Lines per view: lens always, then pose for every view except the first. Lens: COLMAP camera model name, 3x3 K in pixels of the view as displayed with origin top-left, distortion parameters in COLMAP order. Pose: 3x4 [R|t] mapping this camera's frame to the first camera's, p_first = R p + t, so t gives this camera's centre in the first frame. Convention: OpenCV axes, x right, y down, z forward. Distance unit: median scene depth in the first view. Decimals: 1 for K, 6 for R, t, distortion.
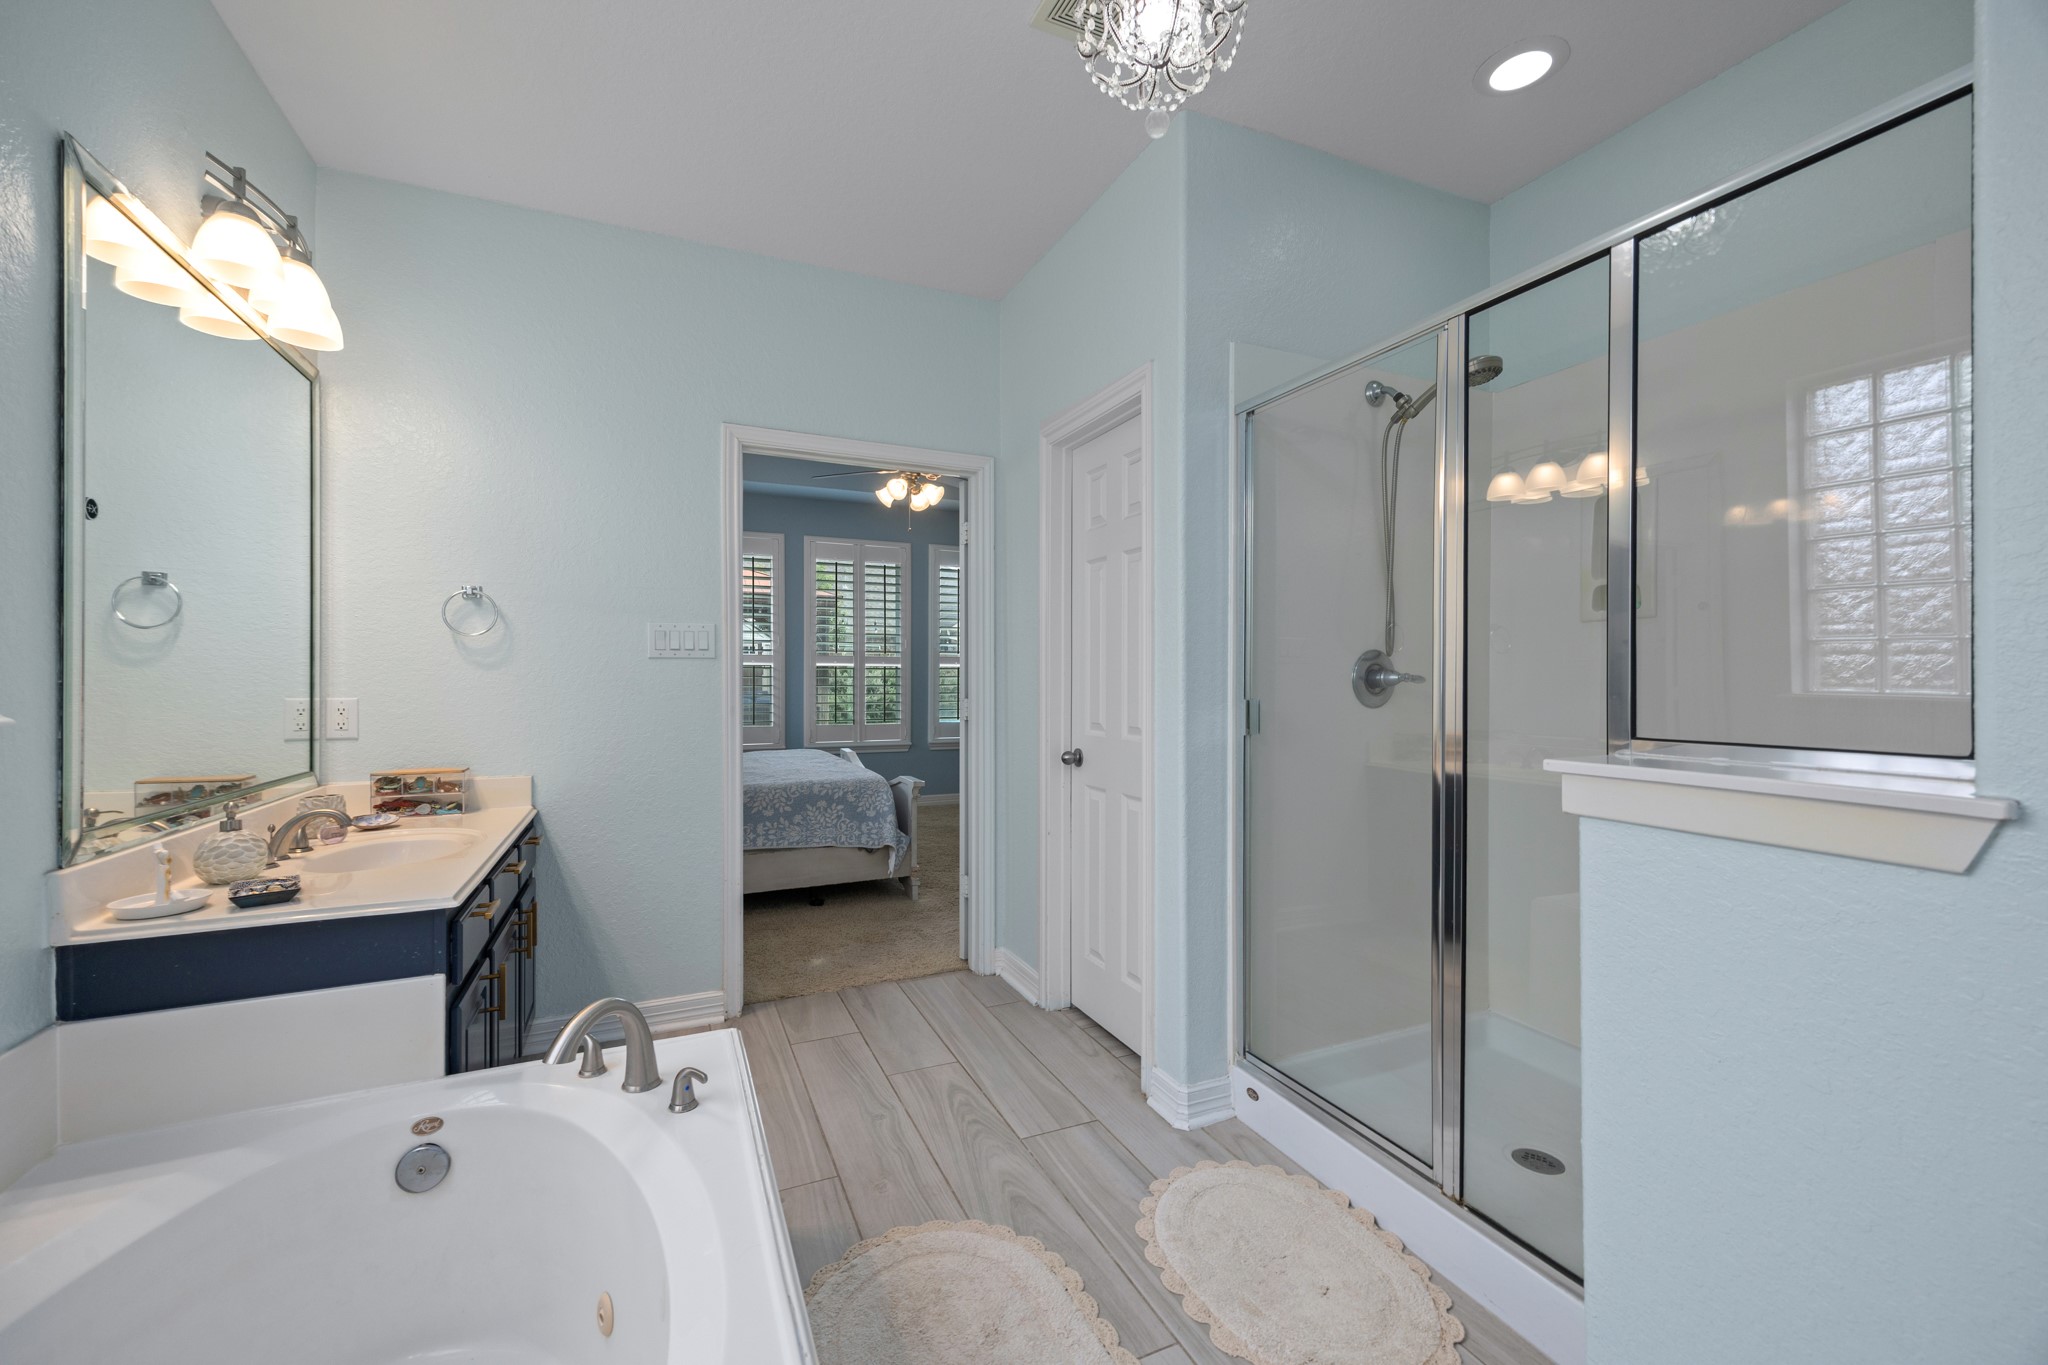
lens RADIAL K [[810.9, 0, 1021.9], [0, 810.9, 693.1], [0, 0, 1]] dist [0.009977, -0.000040]
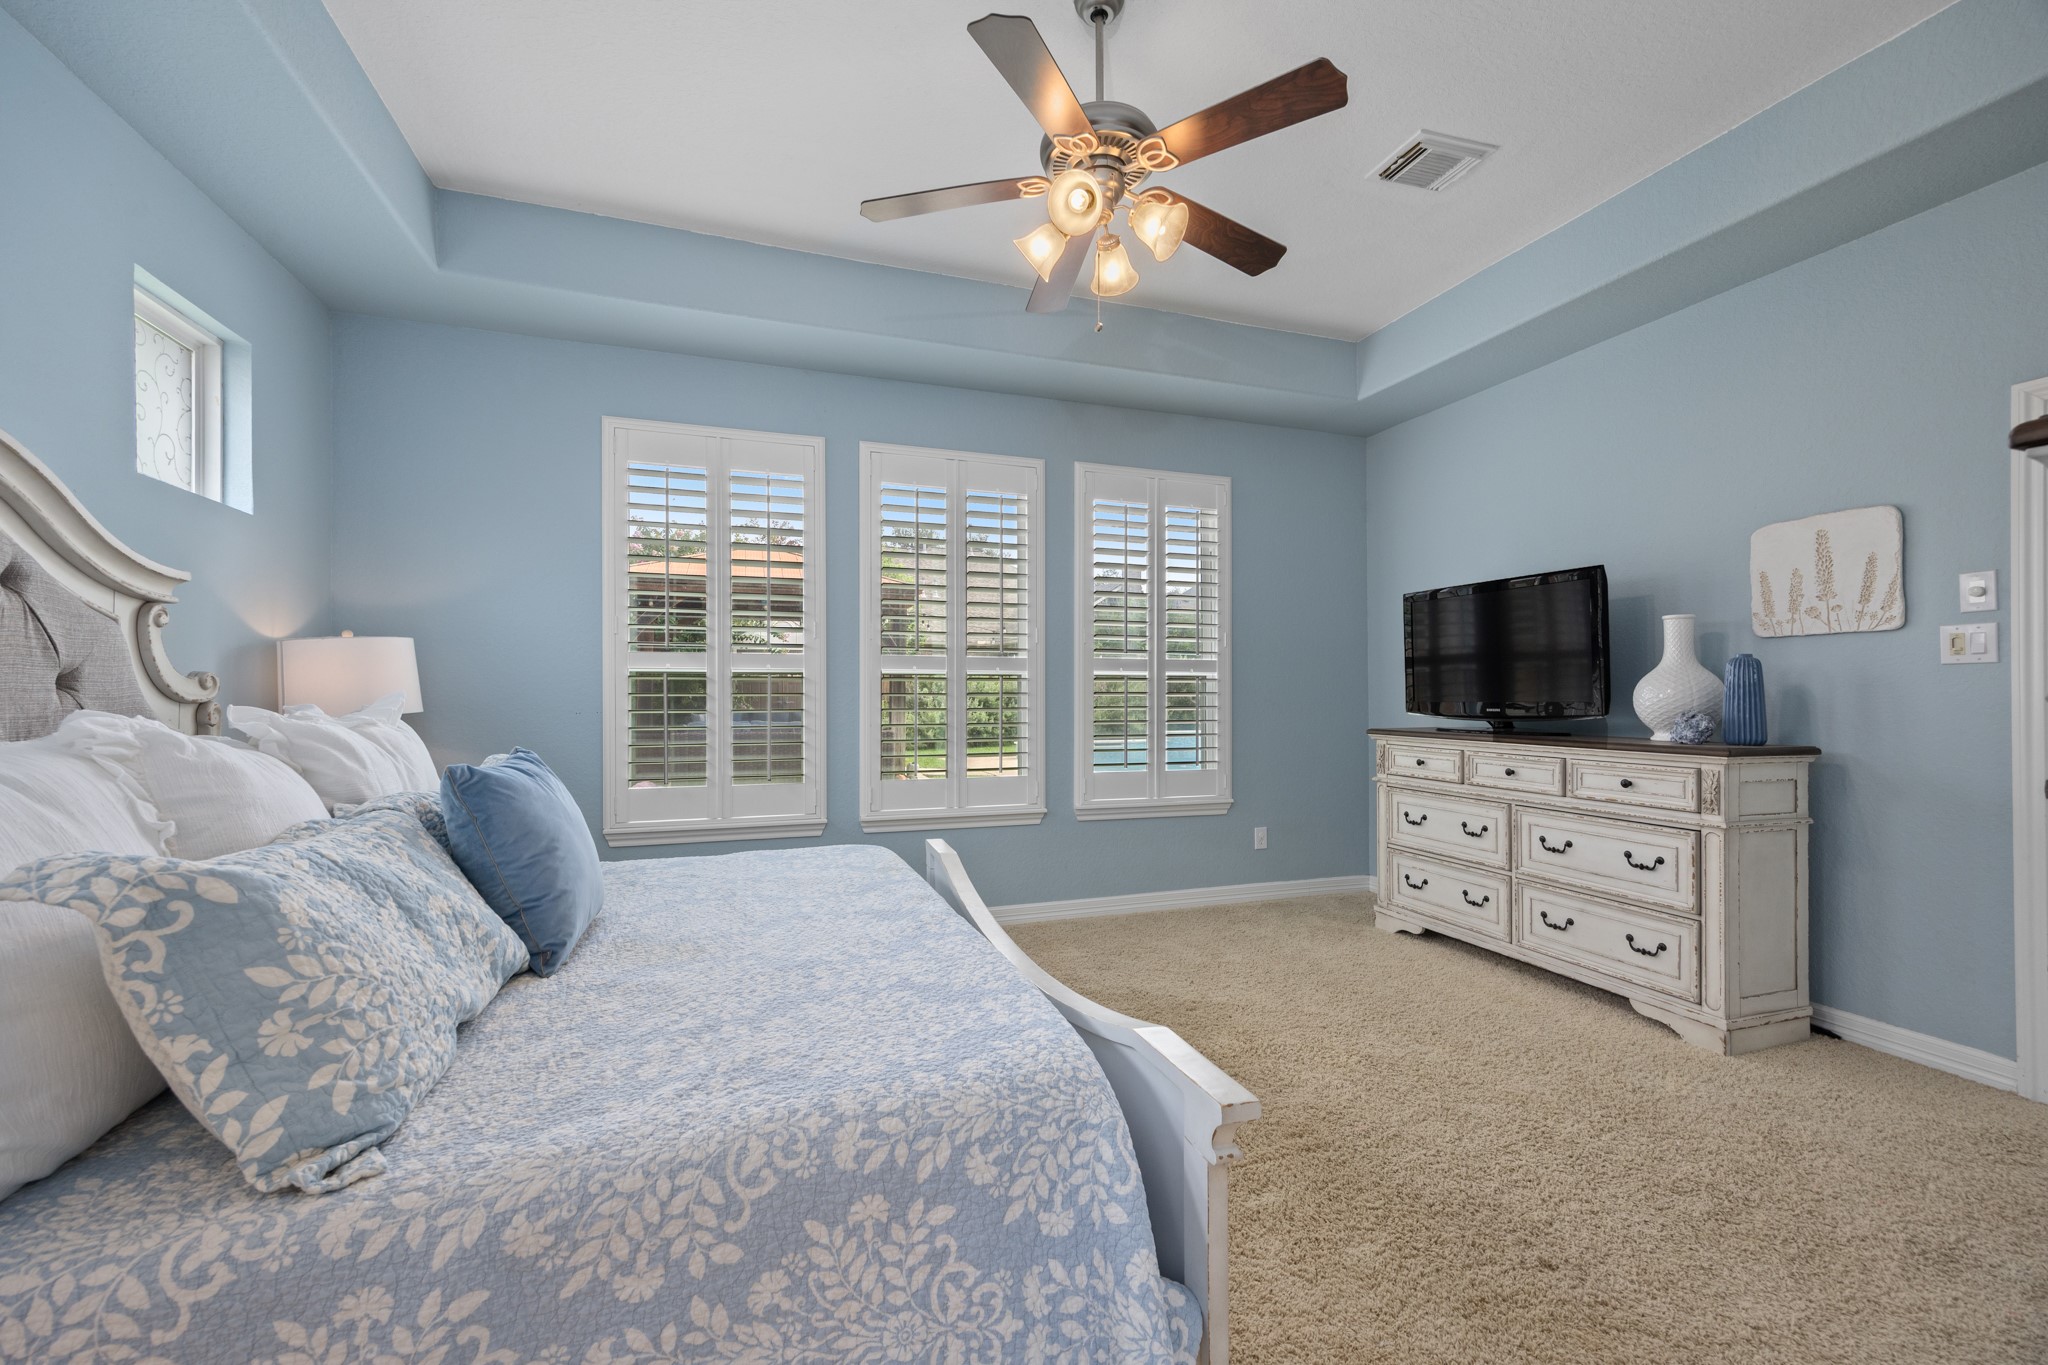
lens RADIAL K [[810.9, 0, 1021.9], [0, 810.9, 693.1], [0, 0, 1]] dist [0.009977, -0.000040]
pose [[0.996024, -0.001621, -0.089075, -0.174902], [0.000146, 0.999863, -0.016564, -0.016658], [0.089089, 0.016485, 0.995887, 0.742600]]
